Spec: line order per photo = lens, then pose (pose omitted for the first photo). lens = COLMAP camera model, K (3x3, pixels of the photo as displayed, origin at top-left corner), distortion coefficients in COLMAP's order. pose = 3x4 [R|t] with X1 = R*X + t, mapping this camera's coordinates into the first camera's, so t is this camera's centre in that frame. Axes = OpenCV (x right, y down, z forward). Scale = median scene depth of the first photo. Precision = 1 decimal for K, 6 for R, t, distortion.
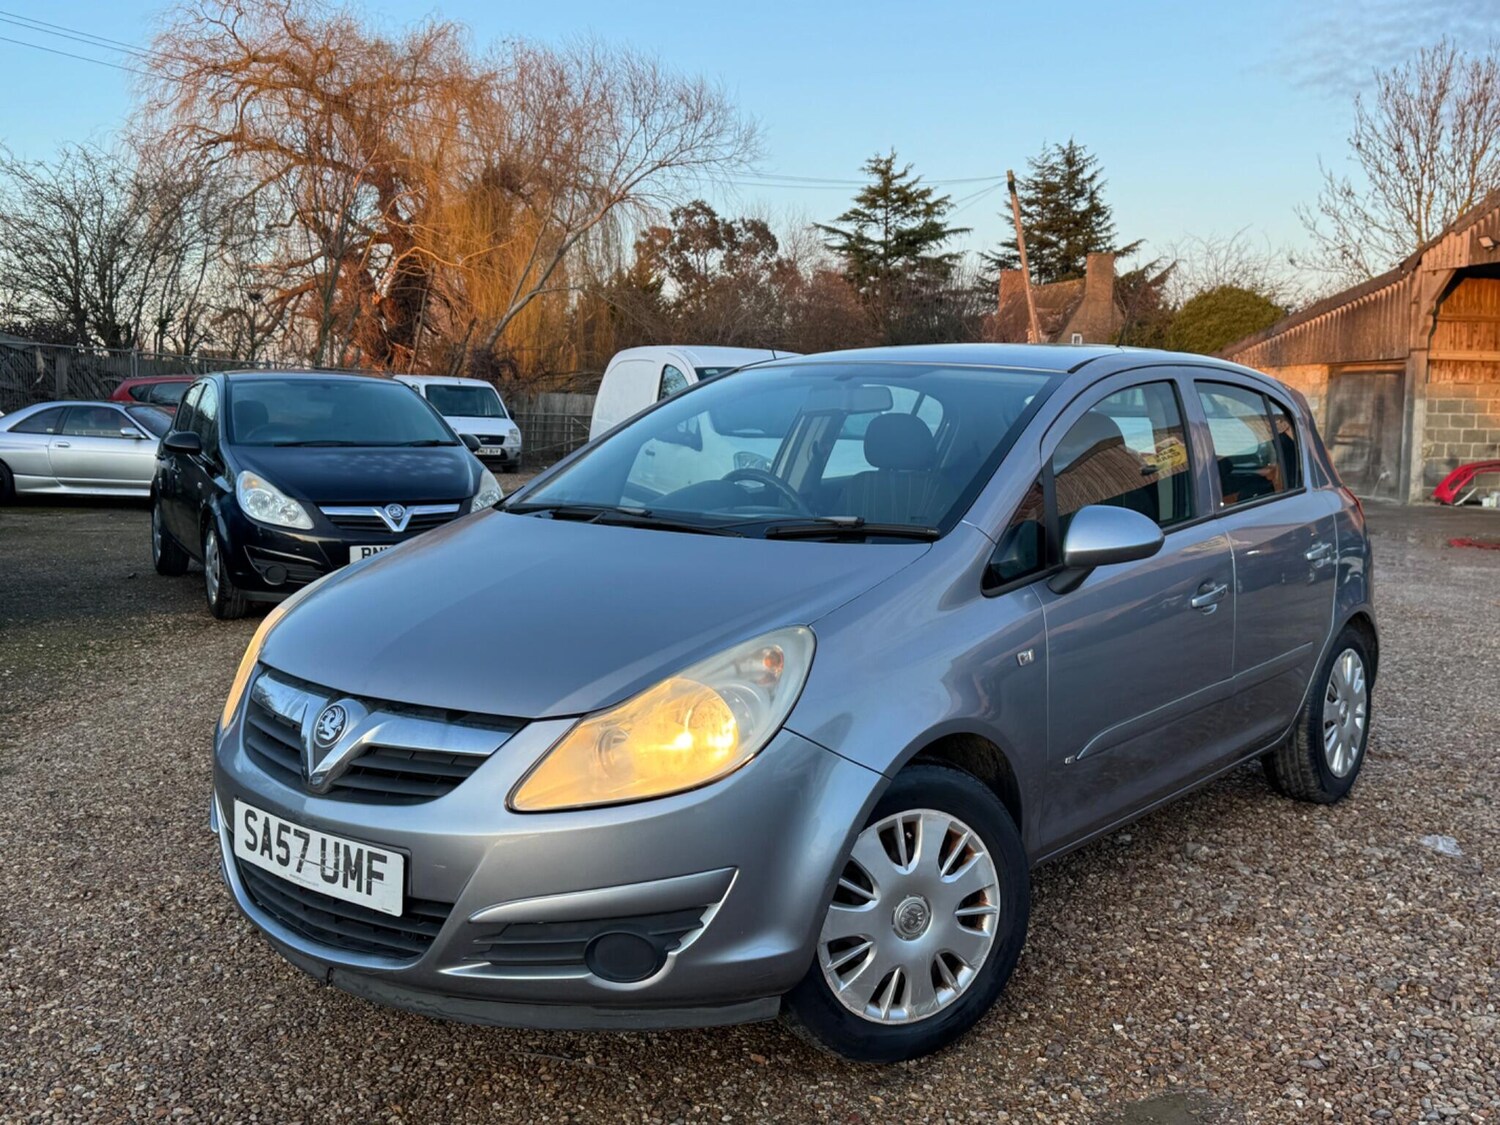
lens RADIAL K [[1439.1, 0, 751.8], [0, 1439.1, 574.6], [0, 0, 1]] dist [0.018836, 0.000000]
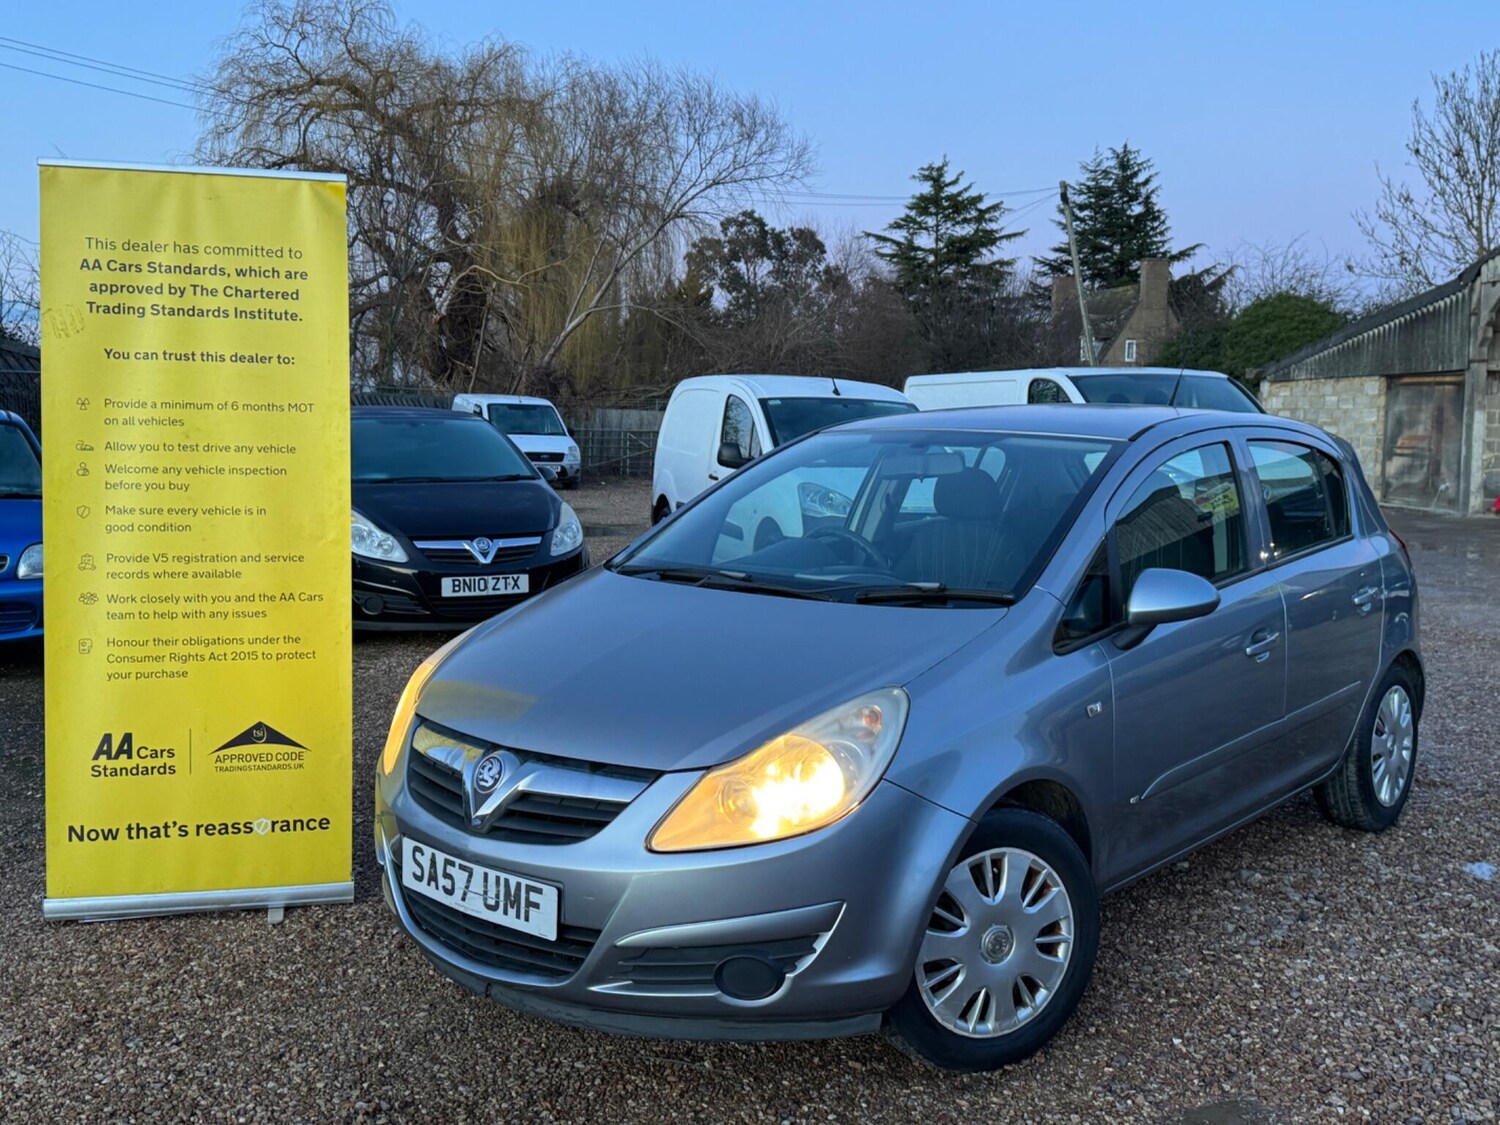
lens RADIAL K [[1439.1, 0, 742.5], [0, 1439.1, 578.6], [0, 0, 1]] dist [0.018836, 0.000000]
pose [[0.999120, -0.004616, -0.041699, -0.028503], [0.004558, 0.999988, -0.001493, -0.036537], [0.041705, 0.001301, 0.999129, -0.108668]]
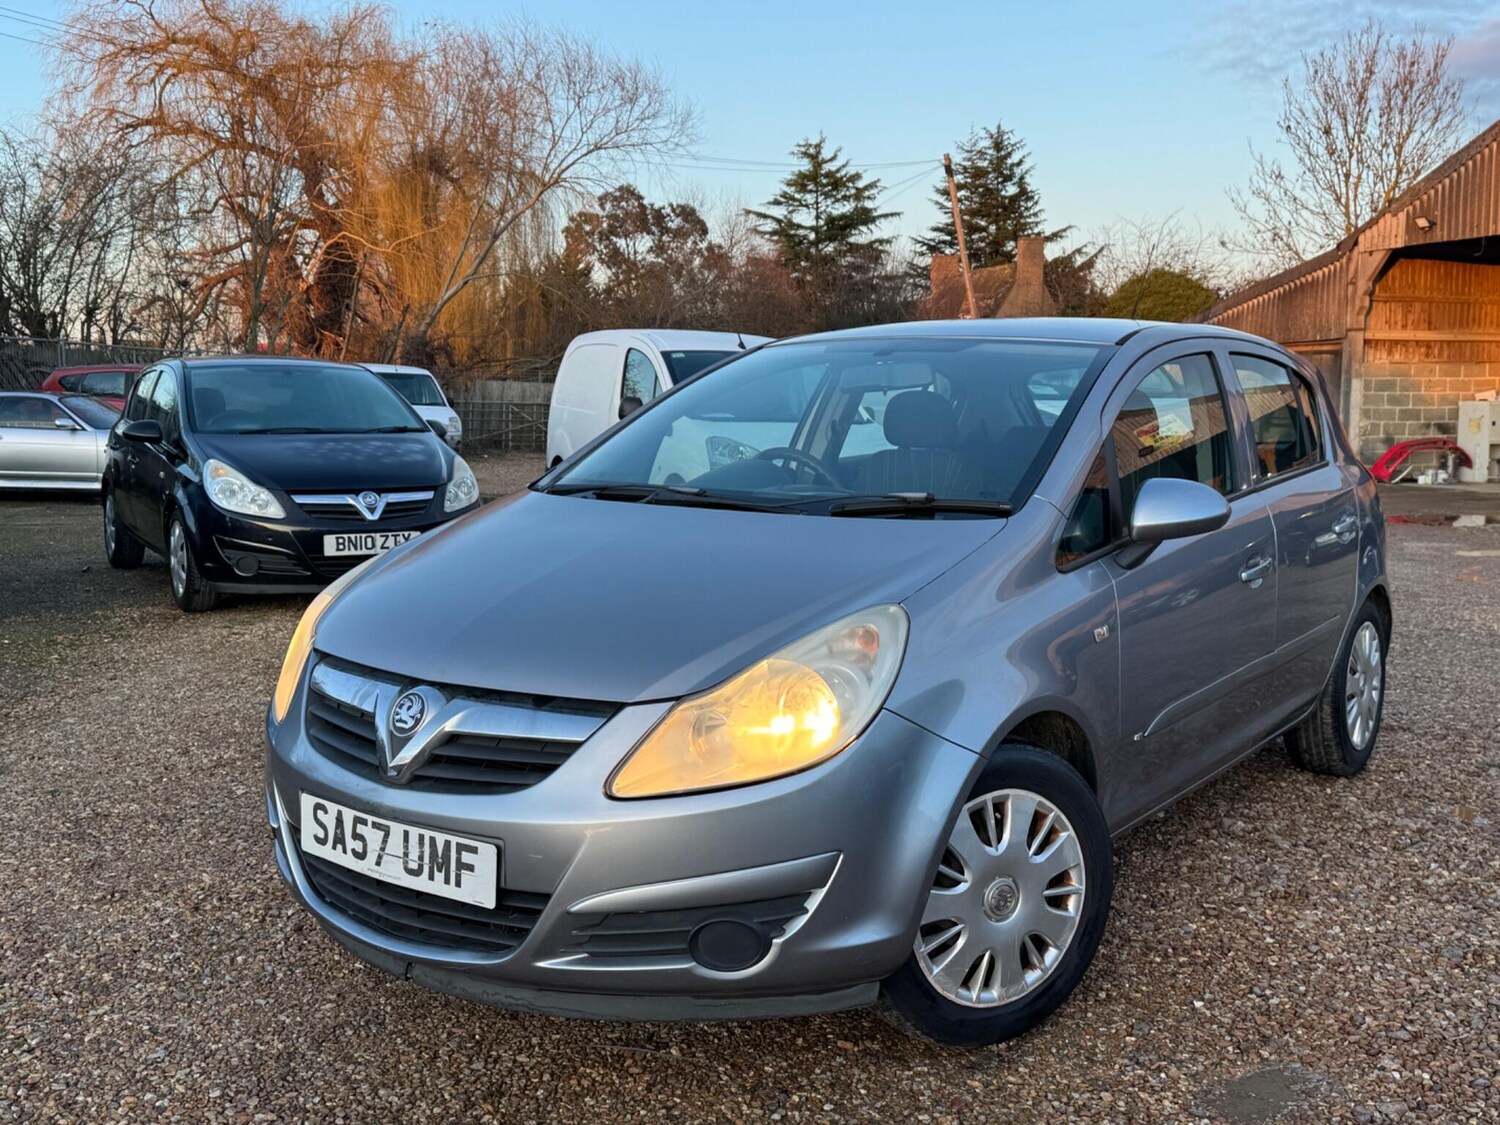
lens RADIAL K [[1439.1, 0, 744.5], [0, 1439.1, 583.3], [0, 0, 1]] dist [0.018836, 0.000000]
pose [[0.998968, -0.014447, 0.043067, -0.077958], [0.013800, 0.999788, 0.015274, 0.004218], [-0.043279, -0.014664, 0.998955, 0.021661]]
